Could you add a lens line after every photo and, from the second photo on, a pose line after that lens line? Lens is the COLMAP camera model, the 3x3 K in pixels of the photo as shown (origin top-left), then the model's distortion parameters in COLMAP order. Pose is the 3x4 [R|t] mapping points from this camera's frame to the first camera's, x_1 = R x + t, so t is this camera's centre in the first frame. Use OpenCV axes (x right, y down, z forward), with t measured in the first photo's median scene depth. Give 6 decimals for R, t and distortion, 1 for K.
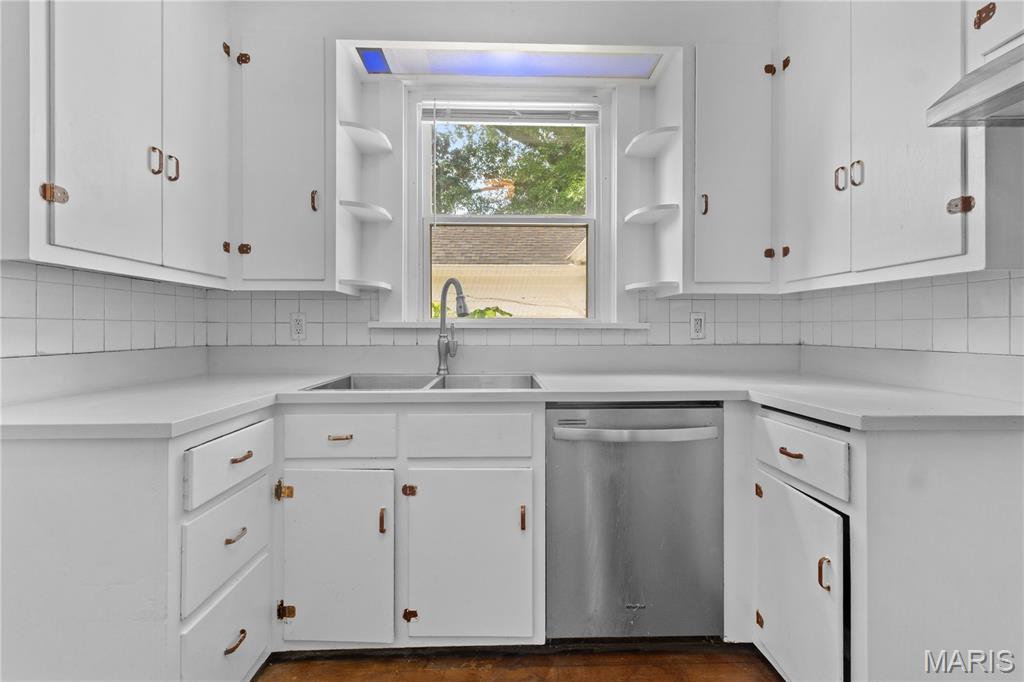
lens RADIAL K [[432.9, 0, 511.4], [0, 432.9, 328.0], [0, 0, 1]] dist [0.003958, 0.000312]
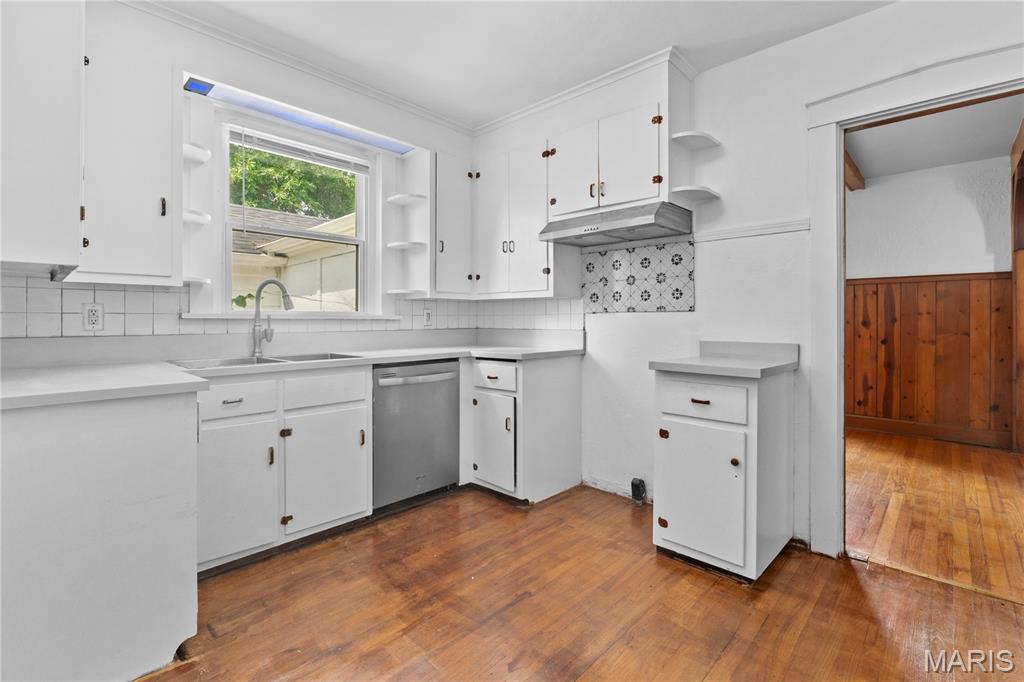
lens RADIAL K [[463.0, 0, 513.0], [0, 463.0, 320.6], [0, 0, 1]] dist [-0.013649, 0.000007]
pose [[0.710217, -0.001909, 0.703980, -0.670135], [-0.001161, 0.999992, 0.003882, -0.000123], [-0.703982, -0.003574, 0.710209, -0.519787]]
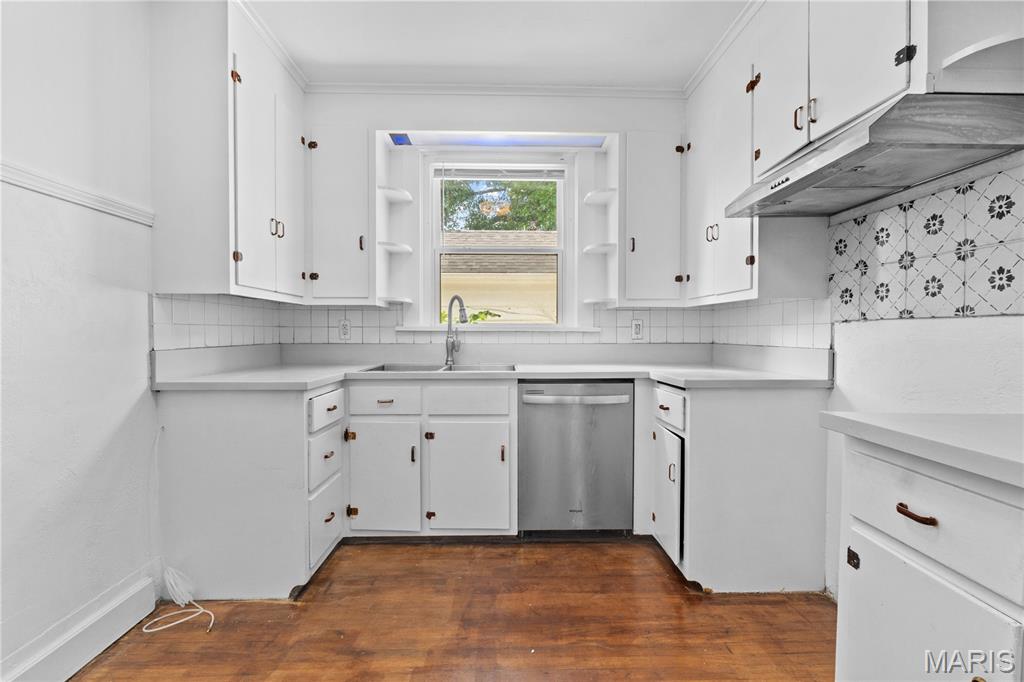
lens RADIAL K [[454.8, 0, 512.0], [0, 454.8, 341.0], [0, 0, 1]] dist [-0.012039, 0.000131]
pose [[0.999965, 0.000979, -0.008303, 0.062525], [-0.000791, 0.999746, 0.022511, -0.000542], [0.008323, -0.022504, 0.999712, -0.534514]]
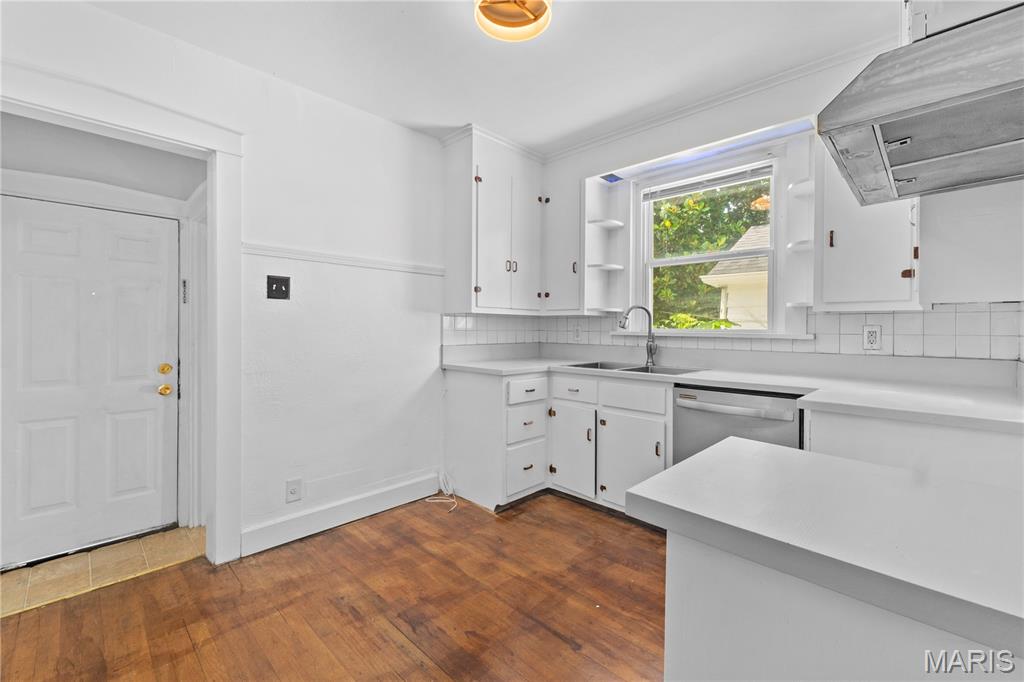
lens RADIAL K [[429.5, 0, 512.5], [0, 429.5, 328.7], [0, 0, 1]] dist [-0.002344, -0.000144]
pose [[0.692067, 0.006155, -0.721807, 0.732119], [-0.004392, 0.999981, 0.004315, -0.035545], [0.721820, 0.000184, 0.692081, -0.507042]]
